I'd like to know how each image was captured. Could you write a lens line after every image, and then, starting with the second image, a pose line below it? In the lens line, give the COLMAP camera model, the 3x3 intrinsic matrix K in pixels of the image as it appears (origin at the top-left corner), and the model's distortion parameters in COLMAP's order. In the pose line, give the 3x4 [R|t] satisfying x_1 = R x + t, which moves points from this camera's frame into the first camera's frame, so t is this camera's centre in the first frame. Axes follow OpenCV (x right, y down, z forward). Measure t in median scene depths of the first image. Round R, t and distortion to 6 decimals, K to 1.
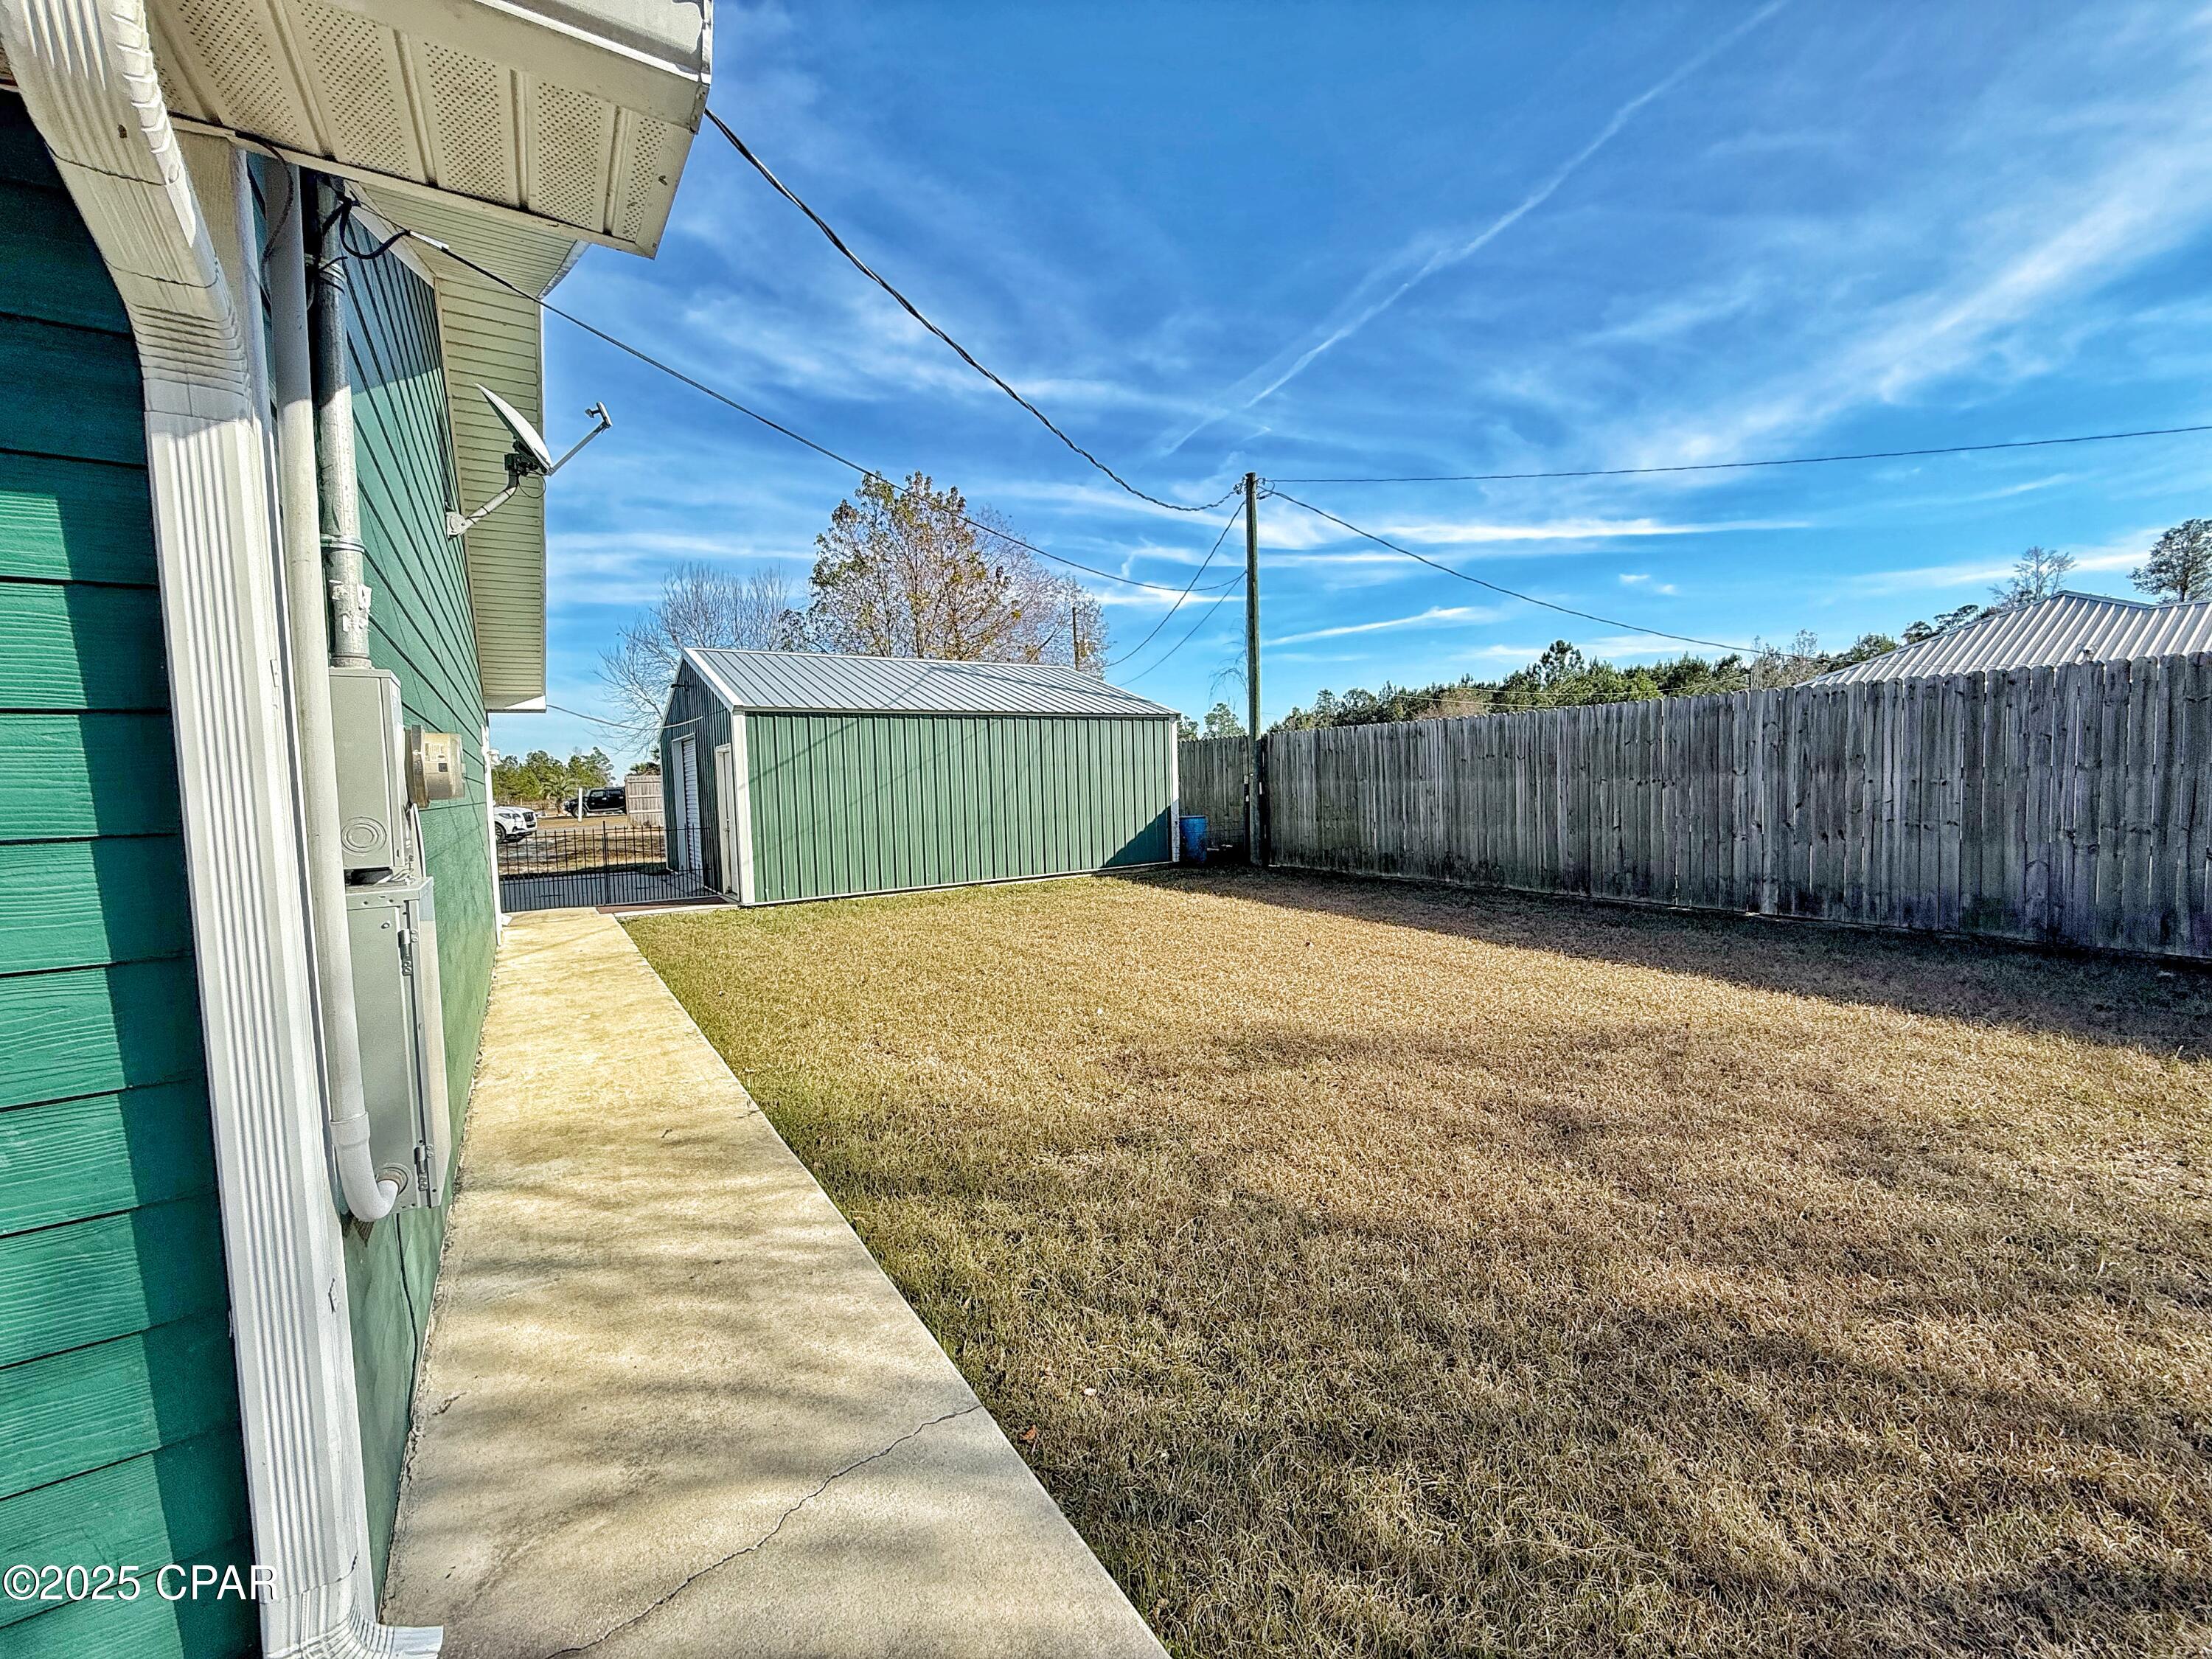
lens RADIAL K [[881.3, 0, 1098.4], [0, 881.3, 831.2], [0, 0, 1]] dist [-0.000475, 0.000217]
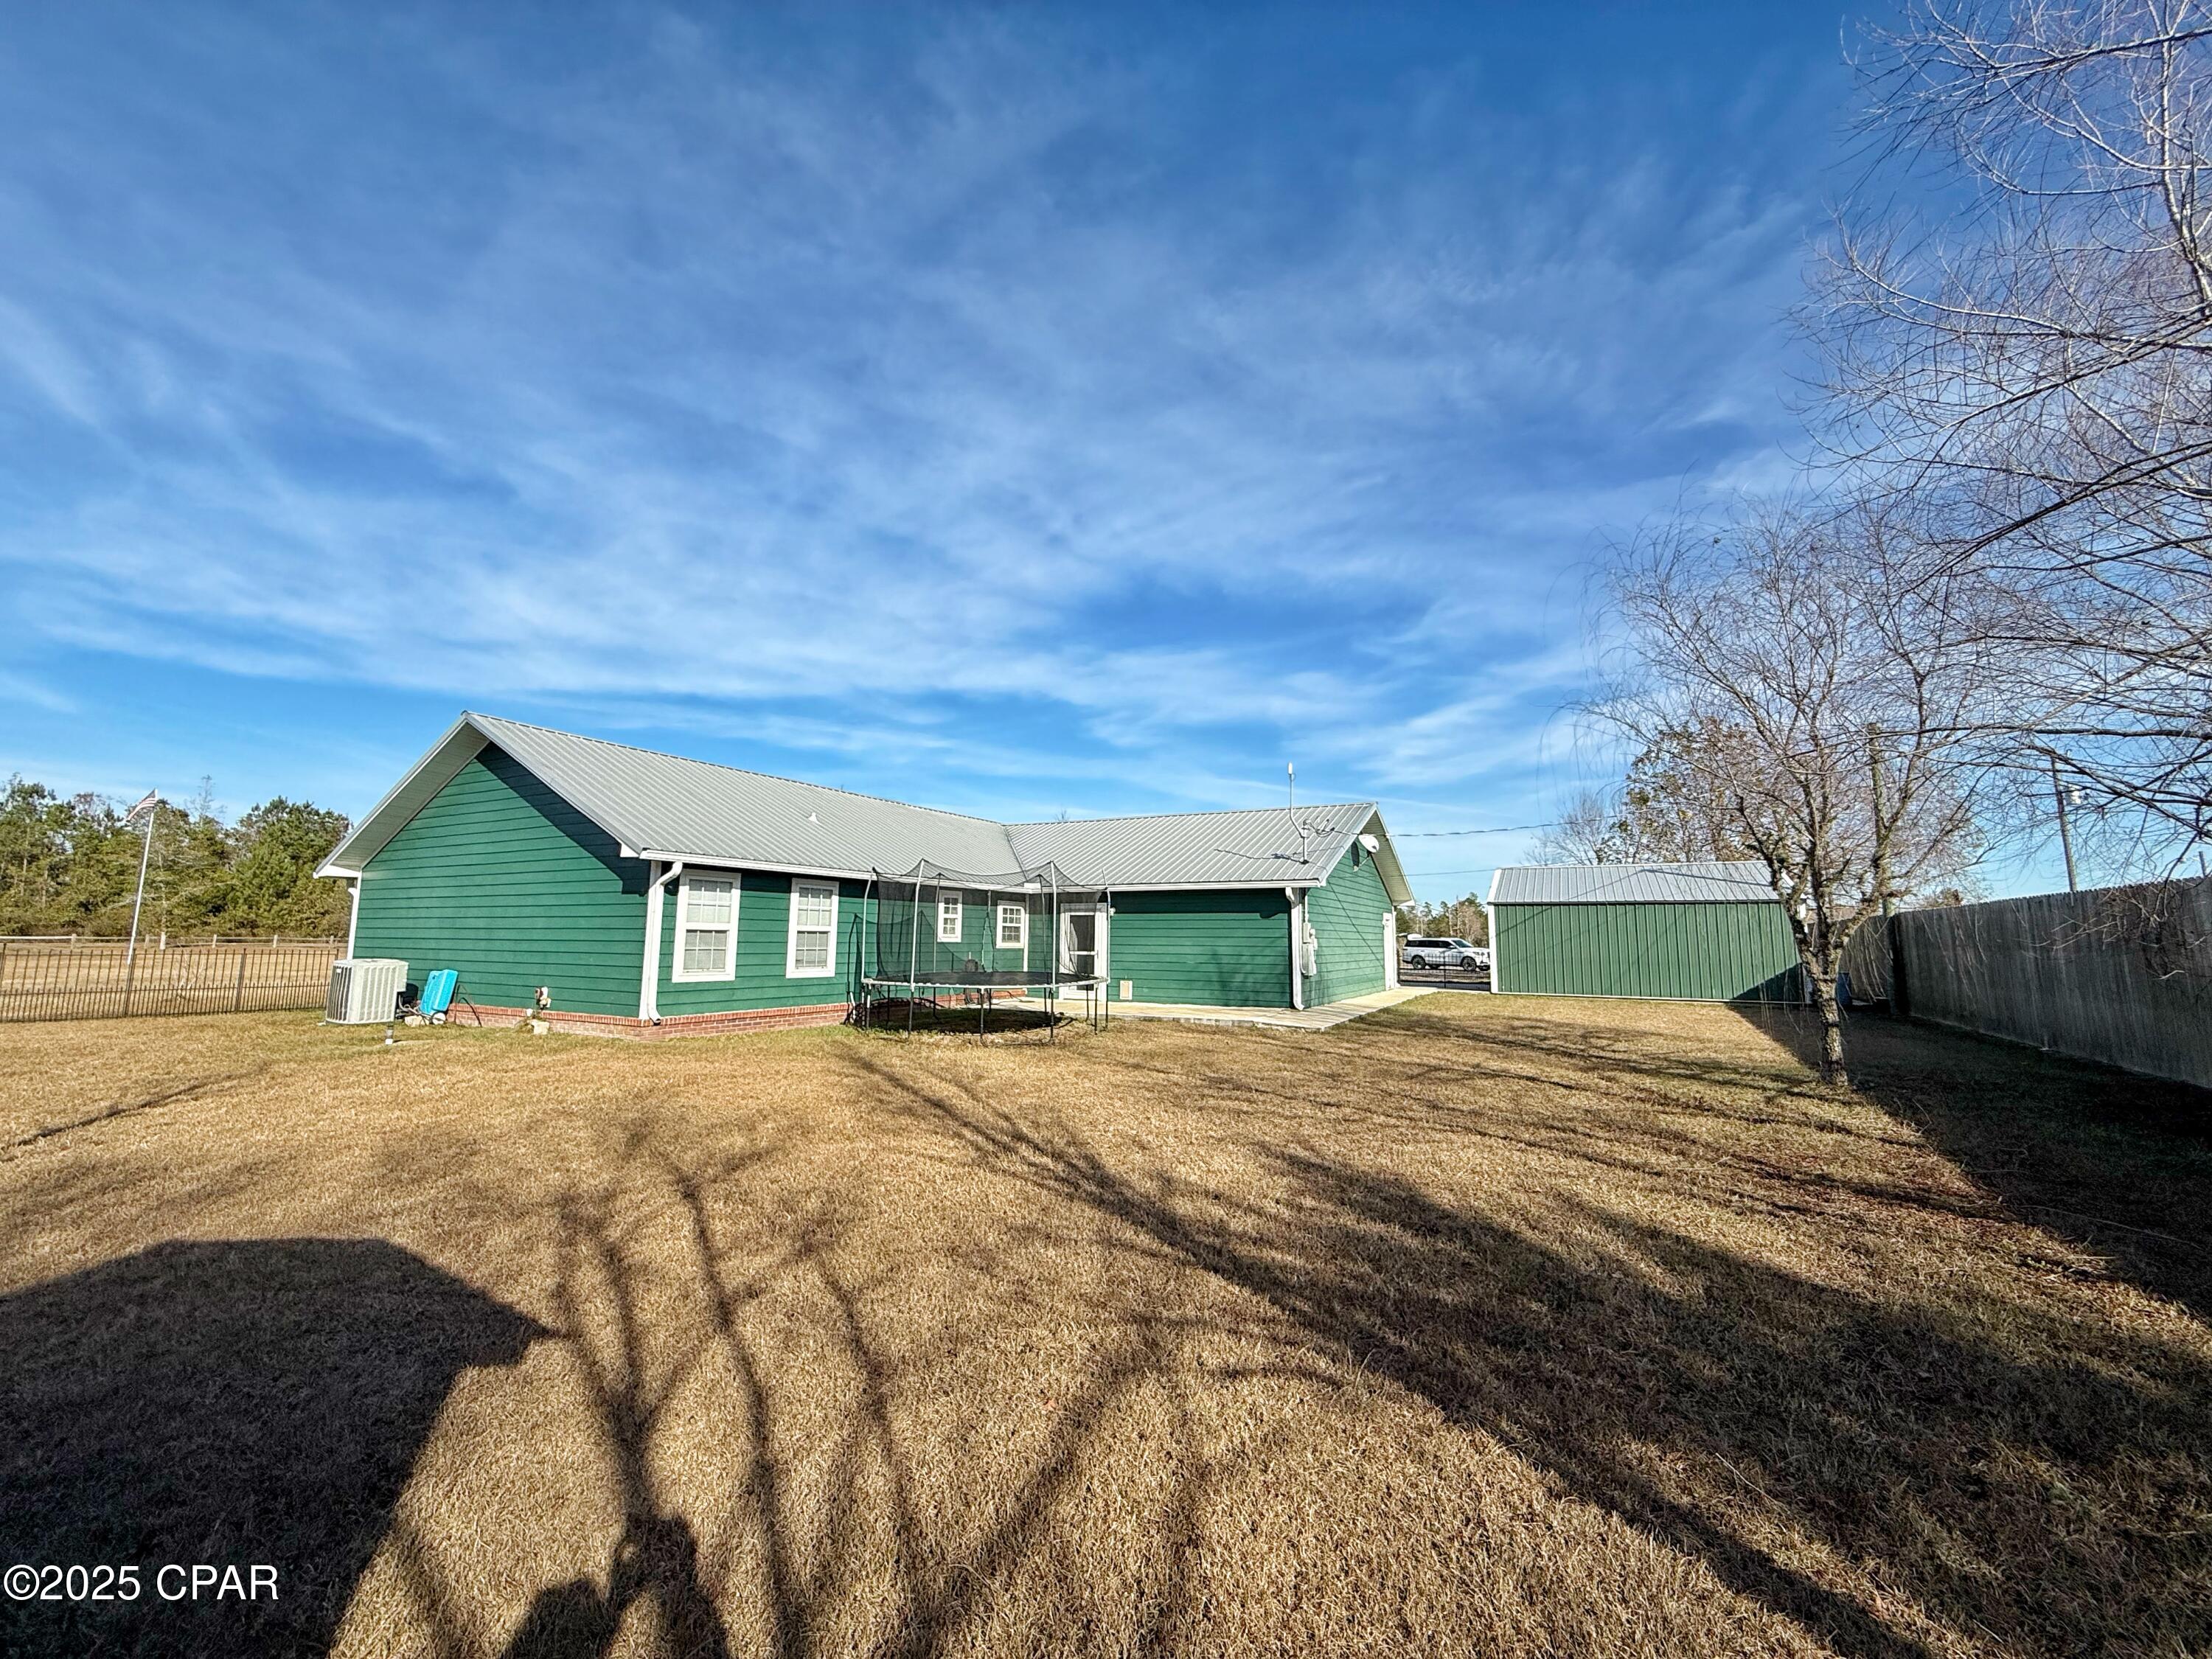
lens RADIAL K [[881.3, 0, 1098.4], [0, 881.3, 831.2], [0, 0, 1]] dist [-0.000475, 0.000217]
pose [[0.467510, -0.069605, -0.881243, 0.965095], [-0.076667, 0.989946, -0.118864, 0.020043], [0.880657, 0.123133, 0.457473, -0.806049]]
